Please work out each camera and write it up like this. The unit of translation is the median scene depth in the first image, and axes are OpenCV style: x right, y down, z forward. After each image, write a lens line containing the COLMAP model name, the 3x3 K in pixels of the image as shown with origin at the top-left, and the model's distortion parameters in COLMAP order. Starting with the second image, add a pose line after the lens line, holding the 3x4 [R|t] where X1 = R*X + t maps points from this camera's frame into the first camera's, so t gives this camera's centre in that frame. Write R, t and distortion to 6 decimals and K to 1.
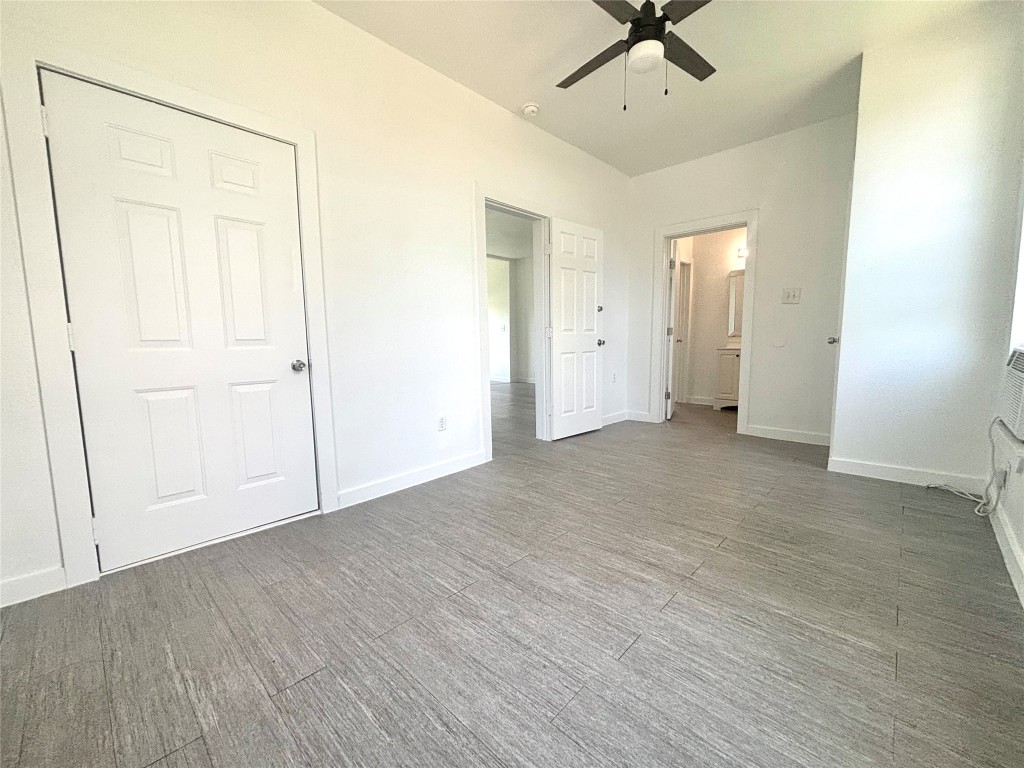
lens RADIAL K [[418.0, 0, 512.0], [0, 418.0, 384.0], [0, 0, 1]] dist [0.001044, -0.000096]
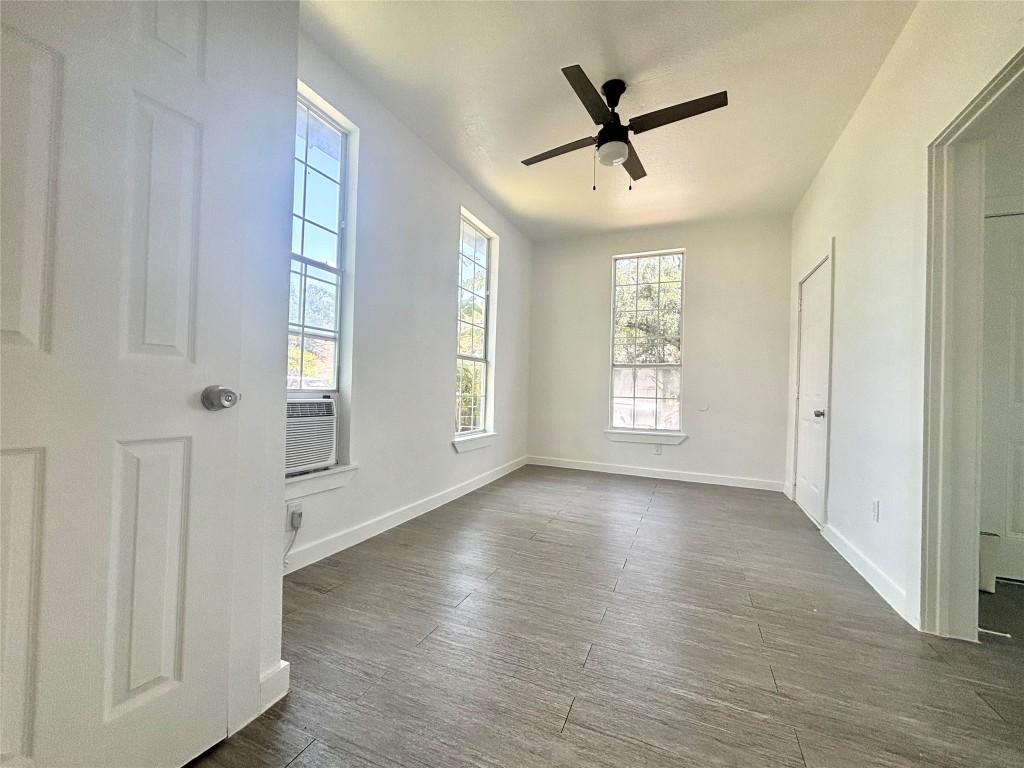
lens RADIAL K [[418.0, 0, 512.0], [0, 418.0, 384.0], [0, 0, 1]] dist [0.001044, -0.000096]
pose [[-0.937819, -0.012482, -0.346901, 0.879664], [-0.047880, 0.994453, 0.093657, -0.211744], [0.343807, 0.104443, -0.933214, 1.848711]]
